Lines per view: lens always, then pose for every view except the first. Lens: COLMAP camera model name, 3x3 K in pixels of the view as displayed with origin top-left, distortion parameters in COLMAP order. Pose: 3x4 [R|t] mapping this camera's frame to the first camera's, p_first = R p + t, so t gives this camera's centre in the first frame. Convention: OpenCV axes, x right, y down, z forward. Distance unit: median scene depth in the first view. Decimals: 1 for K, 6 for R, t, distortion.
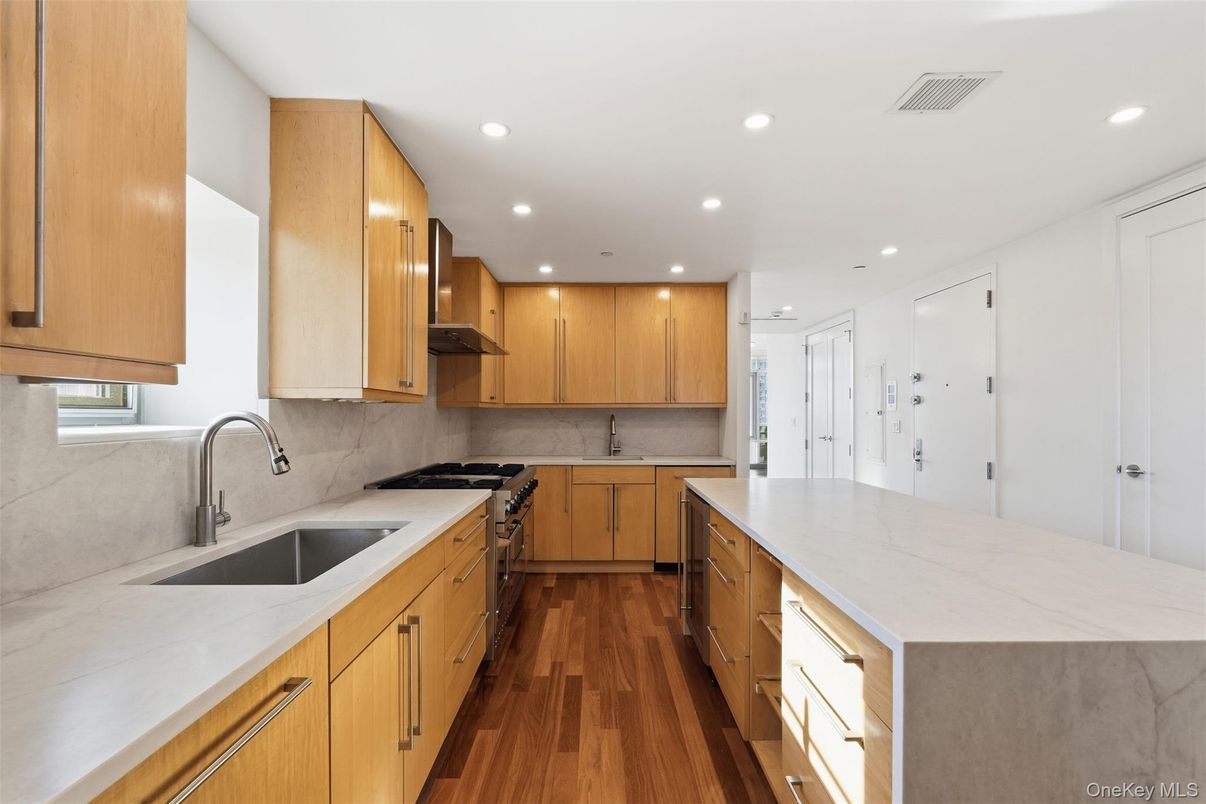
lens RADIAL K [[526.3, 0, 601.5], [0, 526.3, 409.8], [0, 0, 1]] dist [0.000476, 0.000616]
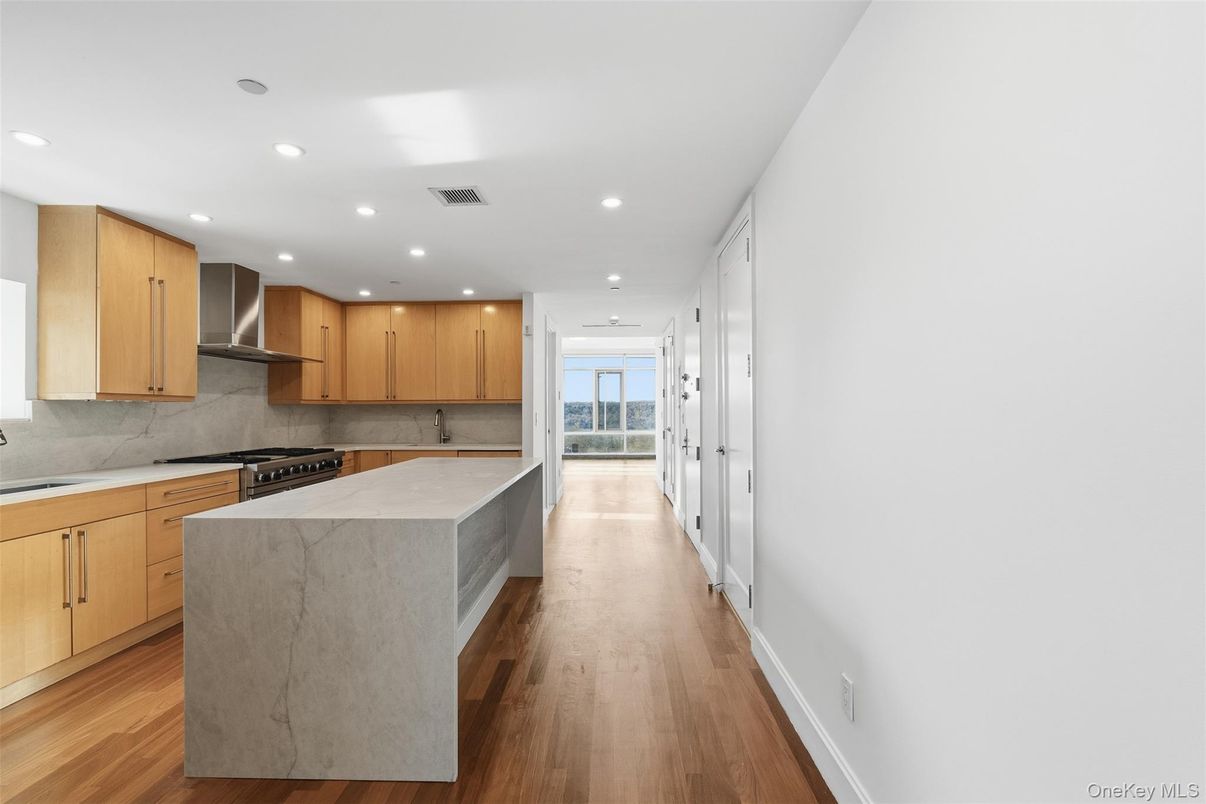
lens RADIAL K [[526.3, 0, 603.5], [0, 526.3, 403.1], [0, 0, 1]] dist [0.000476, 0.000616]
pose [[0.999285, -0.004342, -0.037561, 0.557597], [0.004271, 0.999989, -0.001950, -0.001163], [0.037569, 0.001788, 0.999292, -0.247502]]
